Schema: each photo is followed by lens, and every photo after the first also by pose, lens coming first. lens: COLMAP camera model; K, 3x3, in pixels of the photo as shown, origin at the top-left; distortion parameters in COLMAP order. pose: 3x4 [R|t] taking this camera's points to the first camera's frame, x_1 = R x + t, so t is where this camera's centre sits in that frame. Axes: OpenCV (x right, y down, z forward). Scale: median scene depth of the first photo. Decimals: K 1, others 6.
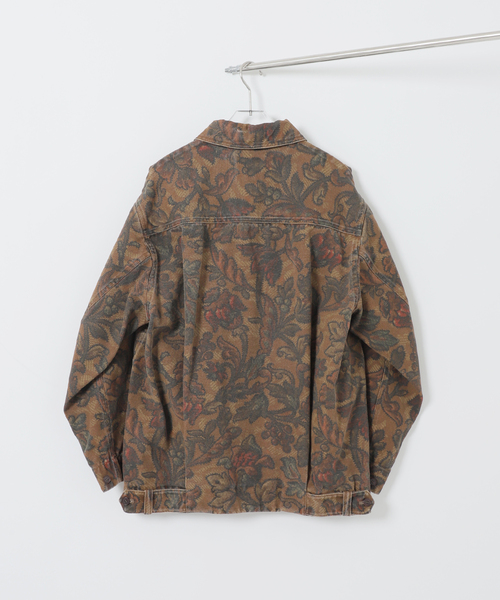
lens RADIAL K [[737.4, 0, 250.0], [0, 737.4, 300.0], [0, 0, 1]] dist [0.005082, 0.010058]
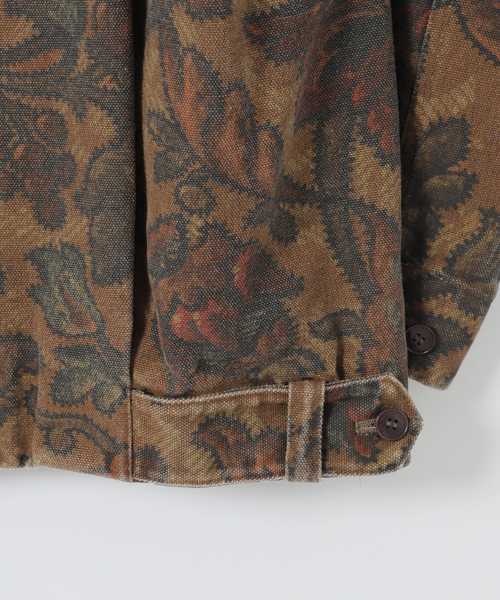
lens RADIAL K [[1424.8, 0, 250.0], [0, 1424.8, 300.0], [0, 0, 1]] dist [0.058884, 0.392655]
pose [[0.998259, -0.025103, -0.053374, 0.138905], [0.035789, 0.977084, 0.209826, 0.137917], [0.046884, -0.211371, 0.976281, 0.559760]]
